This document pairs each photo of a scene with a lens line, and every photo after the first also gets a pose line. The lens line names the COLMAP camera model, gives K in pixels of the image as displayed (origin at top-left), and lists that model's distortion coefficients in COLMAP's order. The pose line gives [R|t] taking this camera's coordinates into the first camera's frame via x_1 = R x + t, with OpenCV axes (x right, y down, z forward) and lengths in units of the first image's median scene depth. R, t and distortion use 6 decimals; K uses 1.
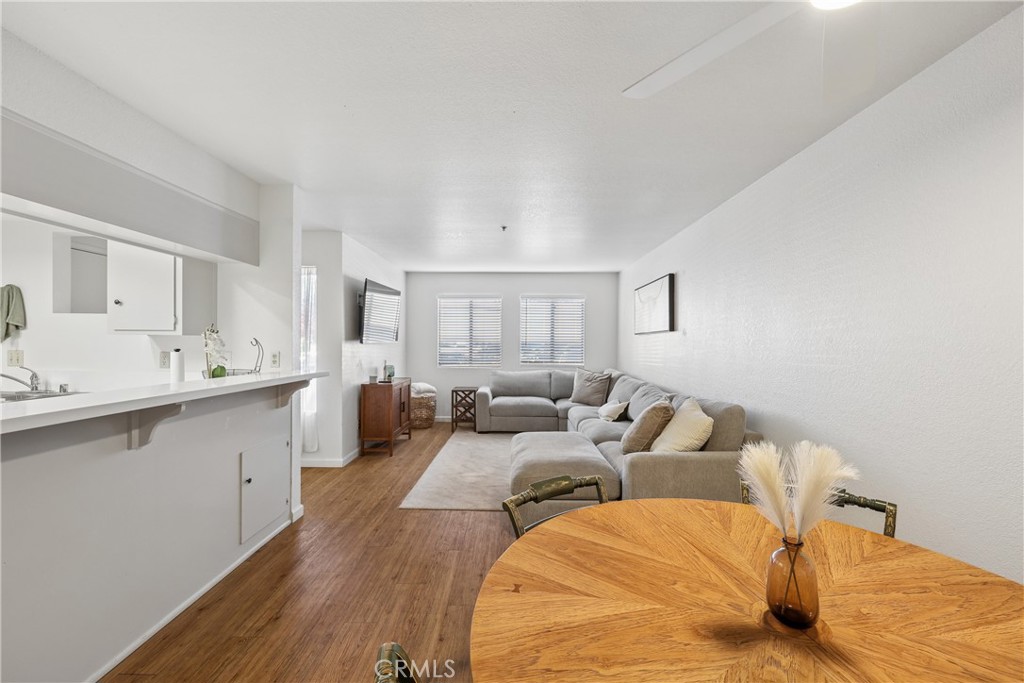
lens RADIAL K [[406.1, 0, 516.0], [0, 406.1, 343.5], [0, 0, 1]] dist [-0.003515, -0.000780]
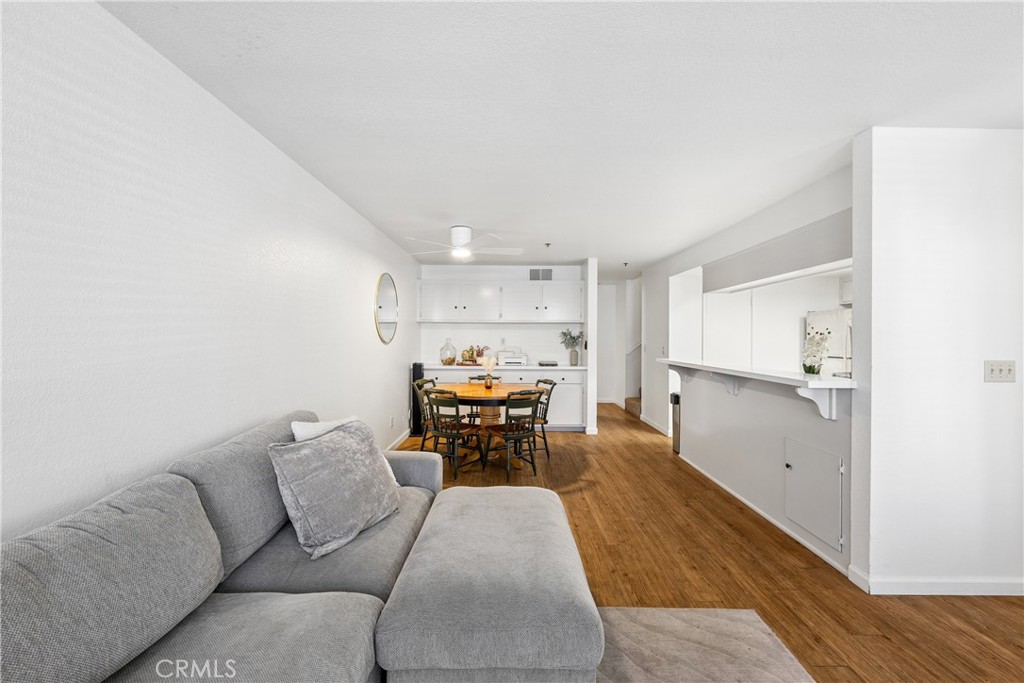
lens RADIAL K [[406.1, 0, 517.8], [0, 406.1, 342.3], [0, 0, 1]] dist [-0.003515, -0.000780]
pose [[-0.999785, -0.020181, -0.004862, 0.047318], [-0.020230, 0.999743, 0.010219, 0.000436], [0.004655, 0.010315, -0.999936, 0.969208]]
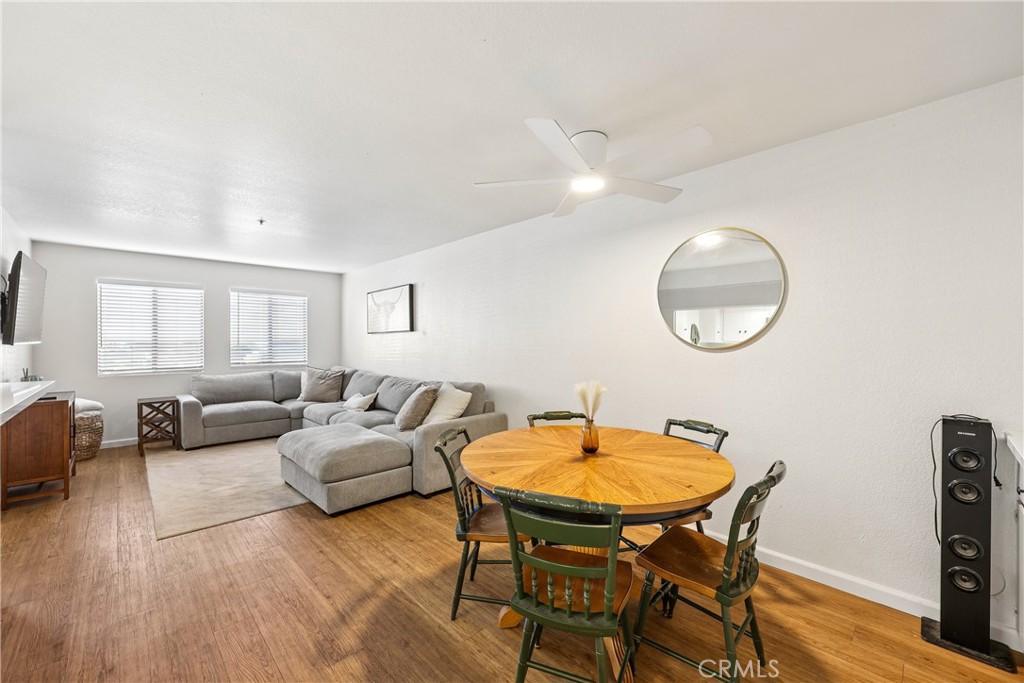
lens RADIAL K [[406.1, 0, 510.8], [0, 406.1, 344.6], [0, 0, 1]] dist [-0.003515, -0.000780]
pose [[0.716022, -0.013191, 0.697953, -0.208153], [0.007643, 0.999910, 0.011057, -0.001333], [-0.698035, -0.002582, 0.716059, -0.067044]]
